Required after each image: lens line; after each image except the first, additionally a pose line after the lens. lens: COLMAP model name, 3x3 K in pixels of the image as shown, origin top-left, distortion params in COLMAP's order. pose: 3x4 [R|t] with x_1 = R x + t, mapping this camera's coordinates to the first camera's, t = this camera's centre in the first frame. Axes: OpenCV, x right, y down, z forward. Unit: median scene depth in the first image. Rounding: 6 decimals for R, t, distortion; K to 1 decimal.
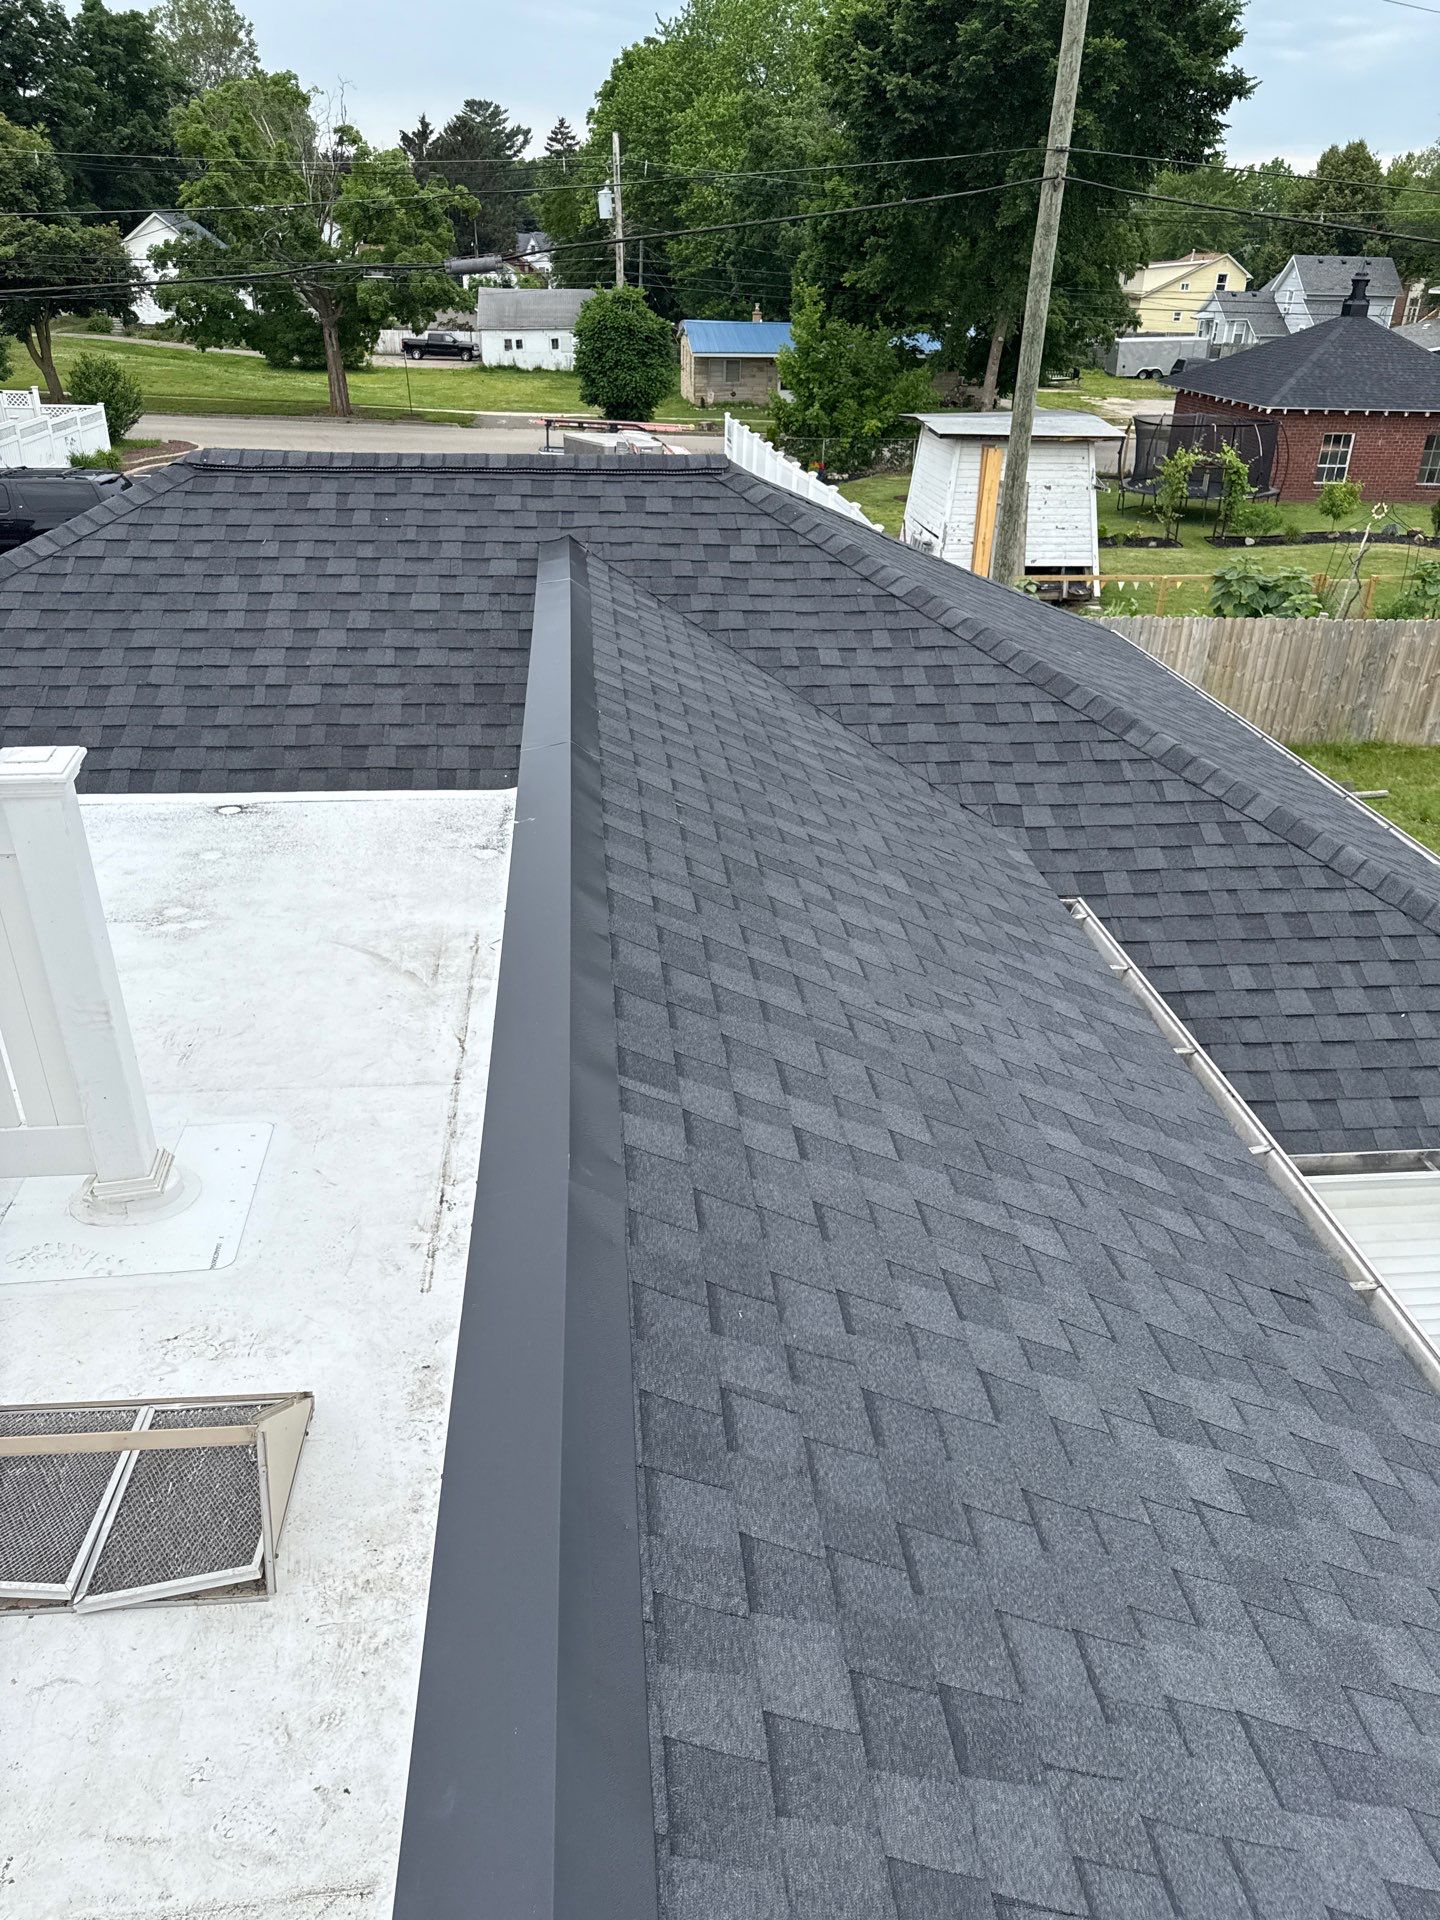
lens RADIAL K [[1346.8, 0, 720.0], [0, 1346.8, 960.0], [0, 0, 1]] dist [0.048451, -0.055114]
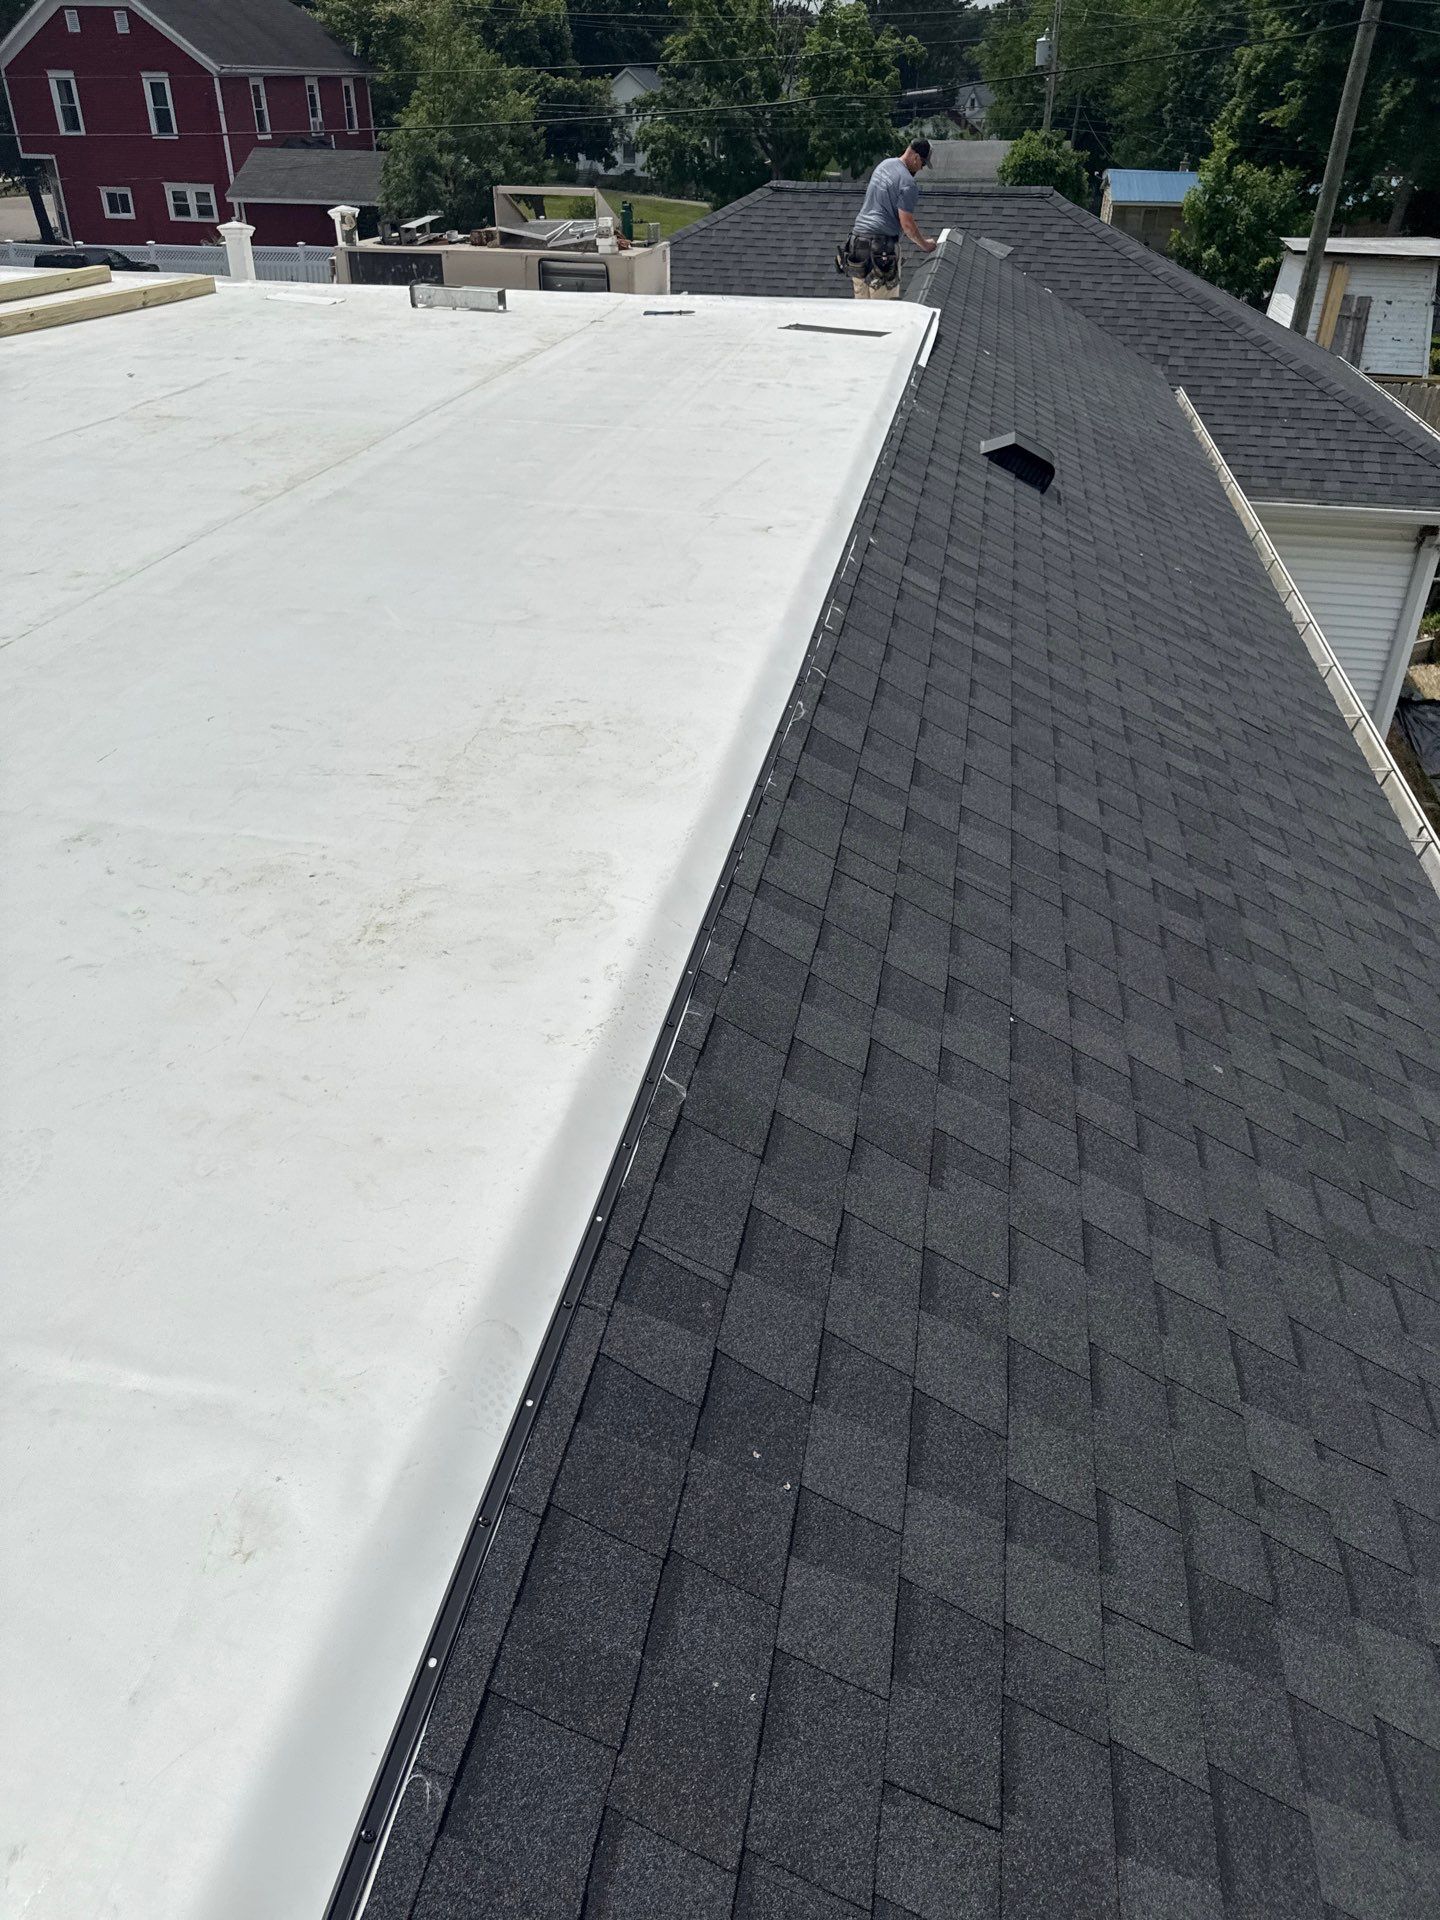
lens RADIAL K [[1379.4, 0, 731.3], [0, 1379.4, 989.7], [0, 0, 1]] dist [-0.007717, 0.002508]
pose [[0.964218, 0.138838, -0.225848, 0.160983], [-0.118156, 0.987669, 0.102713, 0.573606], [0.237323, -0.072352, 0.968733, -1.004534]]
